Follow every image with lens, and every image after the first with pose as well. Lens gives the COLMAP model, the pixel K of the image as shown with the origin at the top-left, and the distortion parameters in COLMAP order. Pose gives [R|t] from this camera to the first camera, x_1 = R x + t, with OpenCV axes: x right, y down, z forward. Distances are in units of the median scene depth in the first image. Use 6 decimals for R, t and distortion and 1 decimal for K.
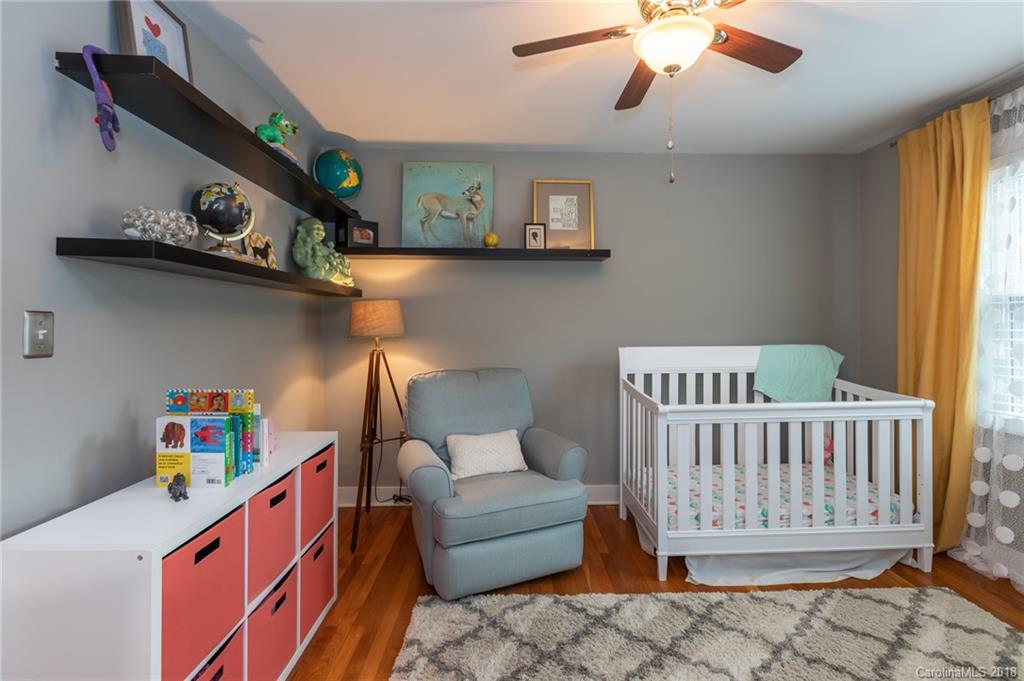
lens RADIAL K [[470.3, 0, 523.9], [0, 470.3, 323.1], [0, 0, 1]] dist [-0.002555, -0.000435]
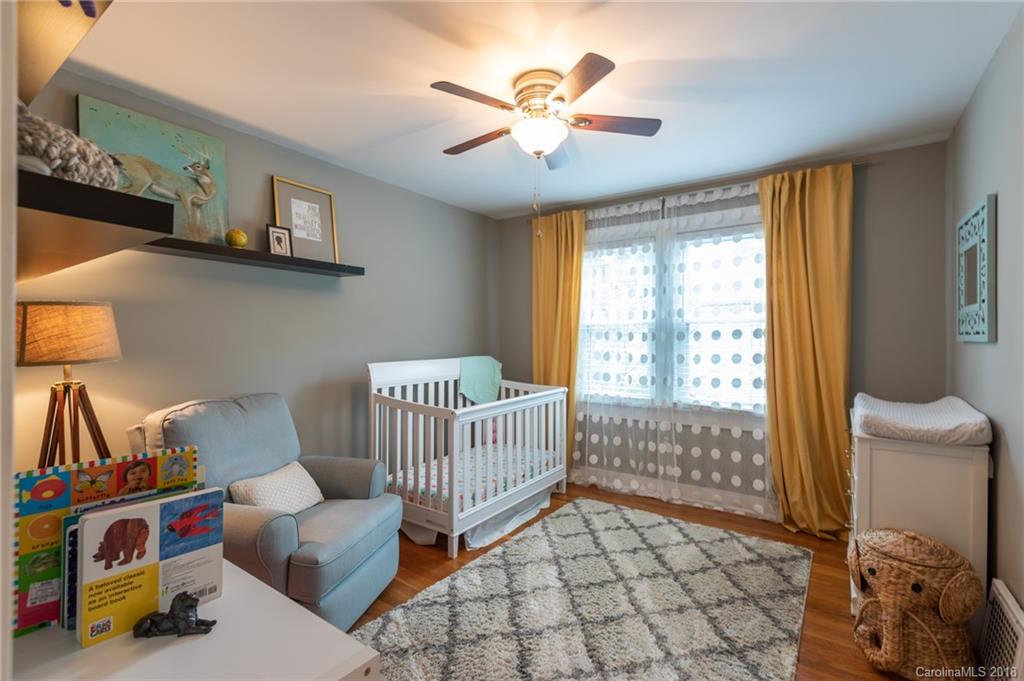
lens RADIAL K [[470.3, 0, 512.9], [0, 470.3, 338.7], [0, 0, 1]] dist [-0.002555, -0.000435]
pose [[0.597527, 0.000613, 0.801849, -0.565814], [-0.001313, 0.999999, 0.000214, -0.005063], [-0.801848, -0.001181, 0.597527, 0.173463]]
